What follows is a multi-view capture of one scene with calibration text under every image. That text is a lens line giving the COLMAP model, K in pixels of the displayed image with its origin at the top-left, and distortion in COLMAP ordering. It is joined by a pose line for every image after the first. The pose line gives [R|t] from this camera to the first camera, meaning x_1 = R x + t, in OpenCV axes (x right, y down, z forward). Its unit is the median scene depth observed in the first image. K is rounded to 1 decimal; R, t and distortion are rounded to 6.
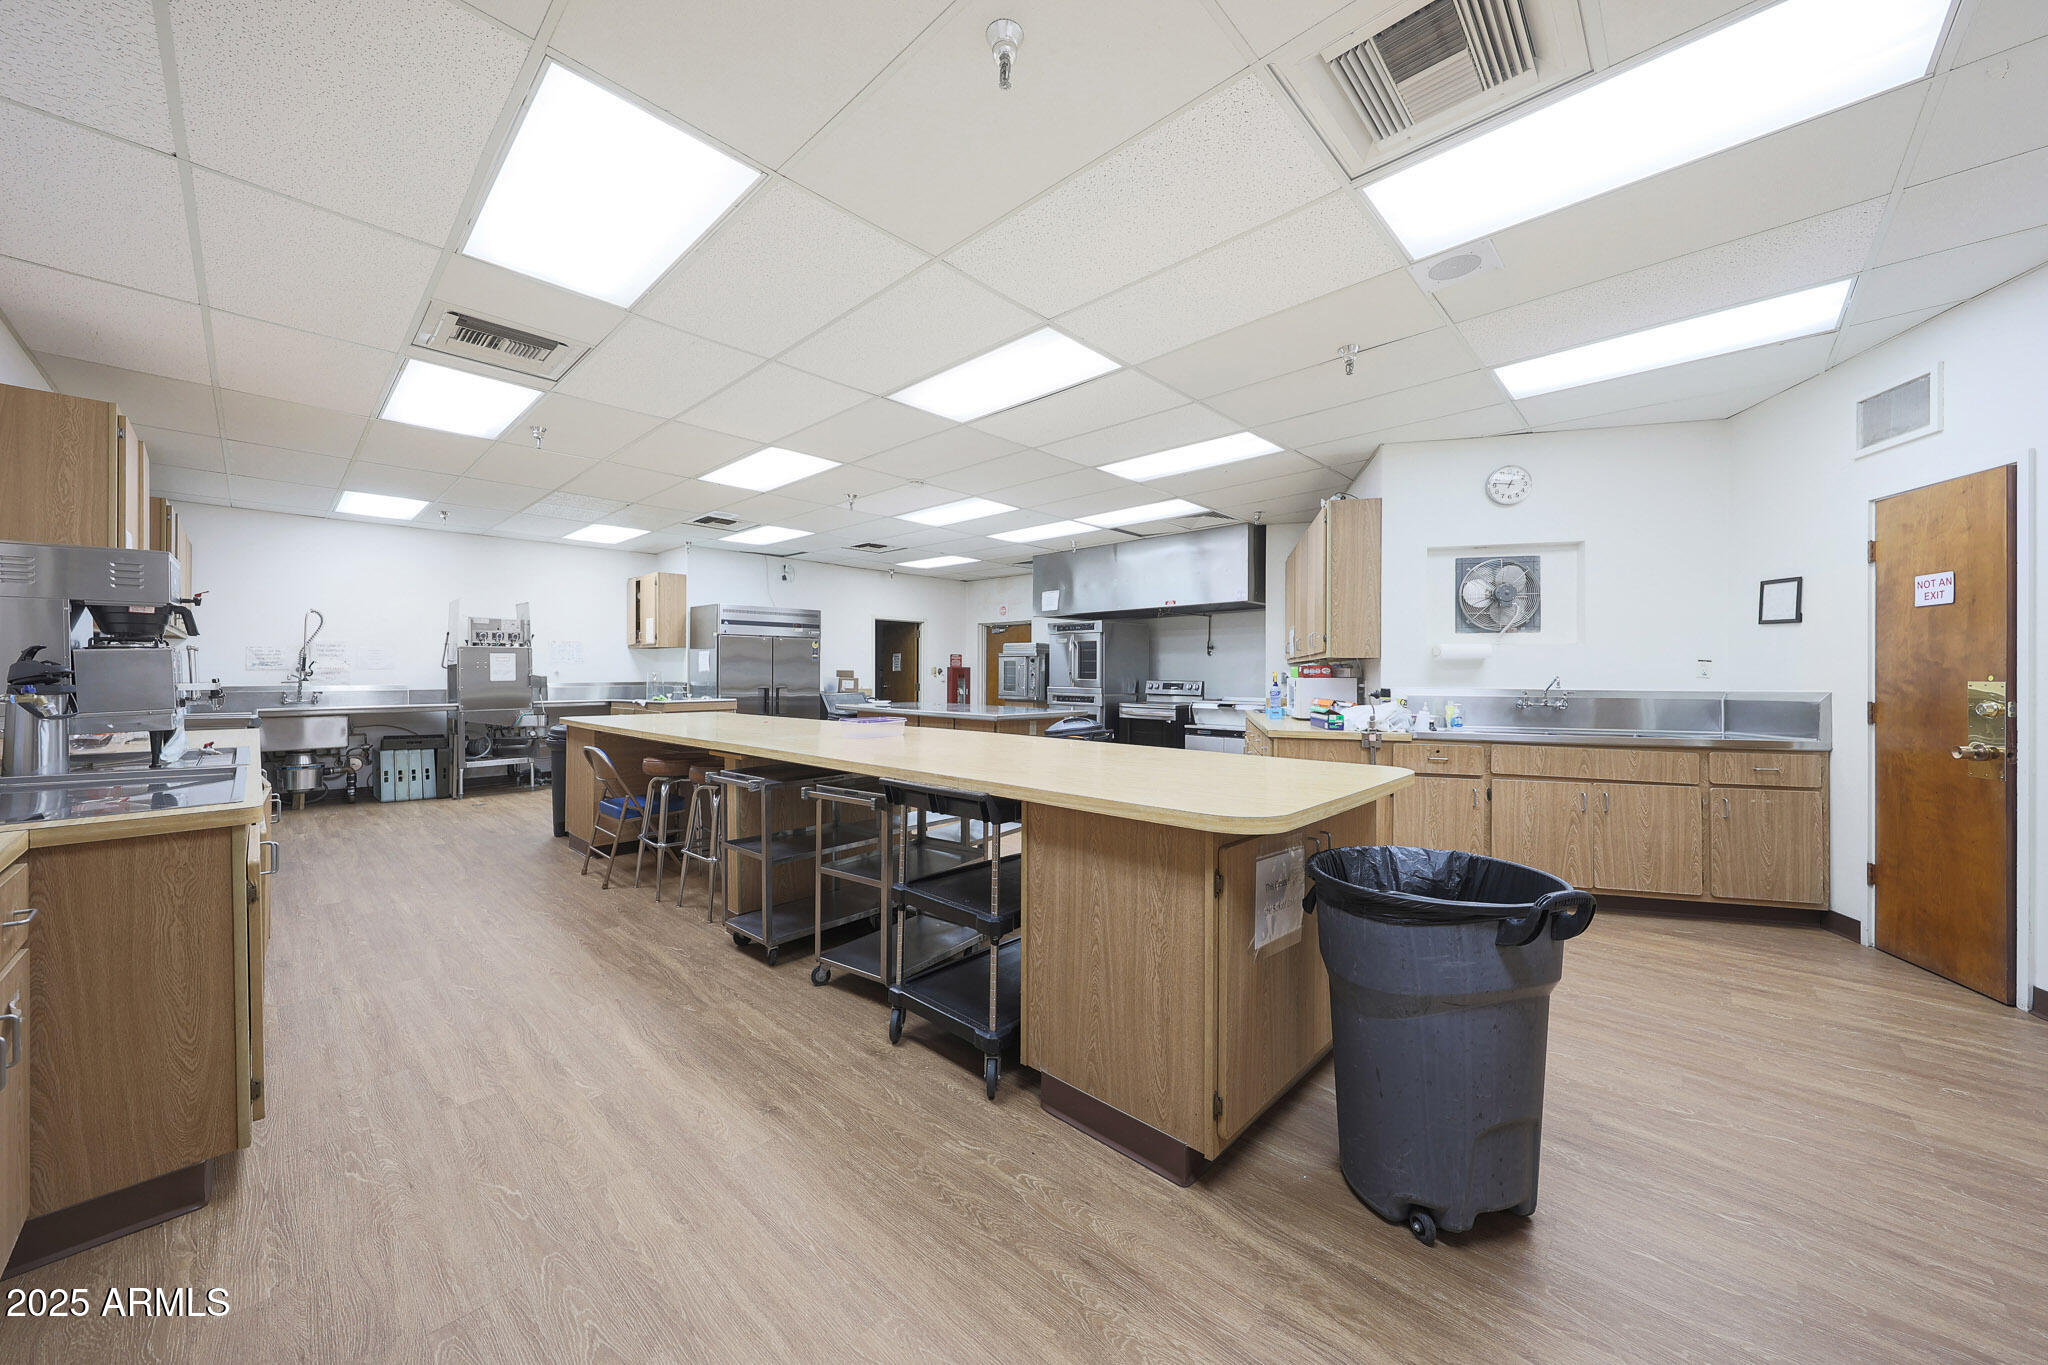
lens RADIAL K [[722.8, 0, 1018.6], [0, 722.8, 674.4], [0, 0, 1]] dist [0.001728, 0.000049]
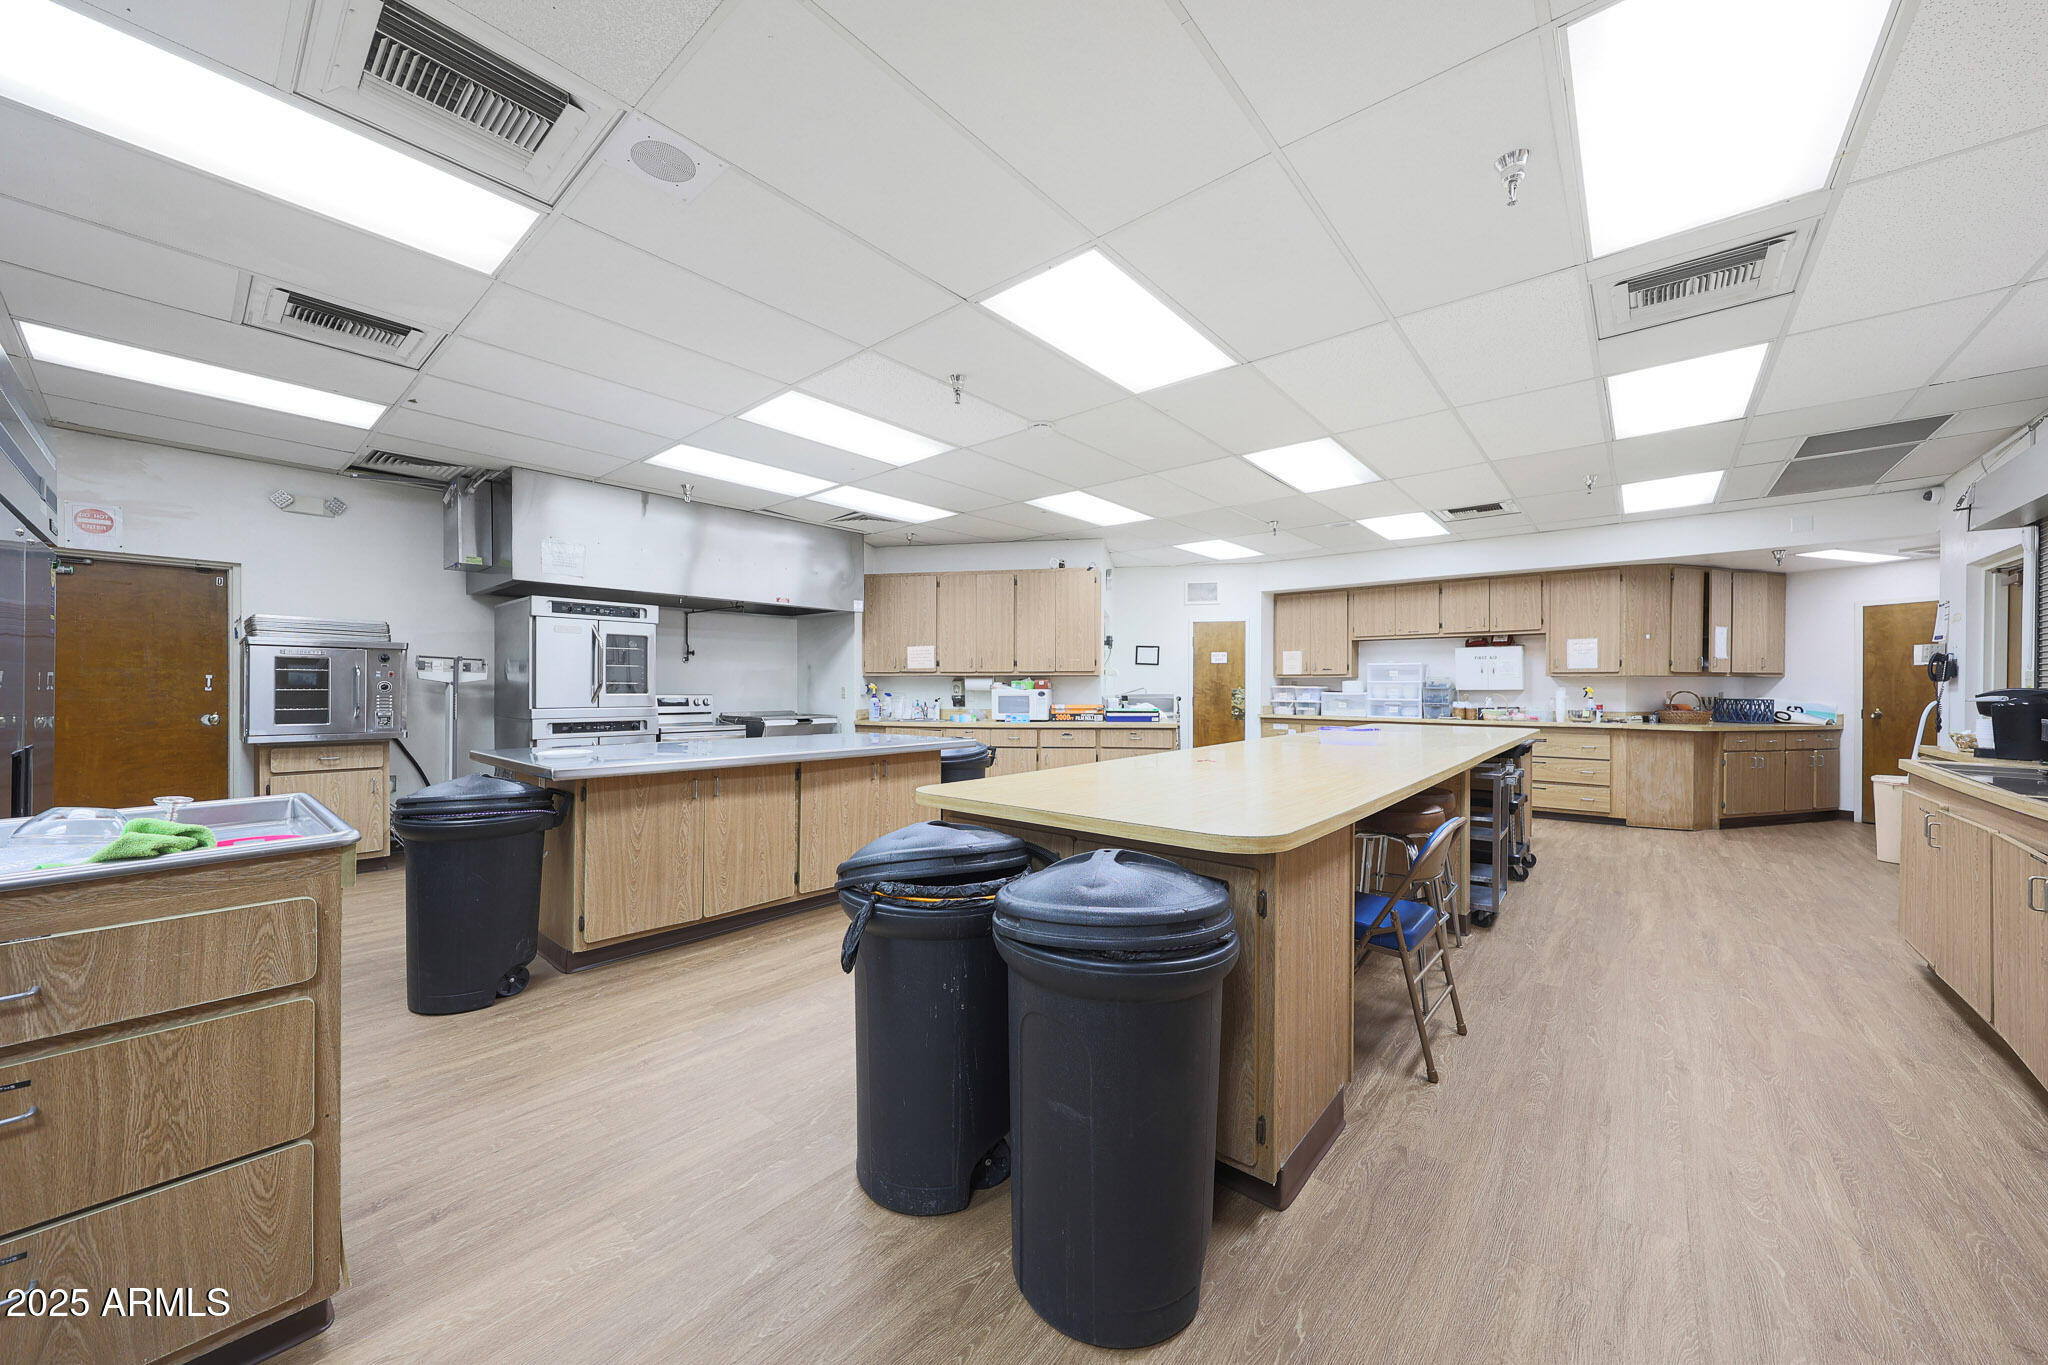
lens RADIAL K [[722.8, 0, 1032.1], [0, 722.8, 689.0], [0, 0, 1]] dist [0.001728, 0.000049]
pose [[-0.055391, -0.004850, 0.998453, -1.547591], [-0.001094, 0.999988, 0.004797, -0.003925], [-0.998464, -0.000827, -0.055396, 1.853720]]
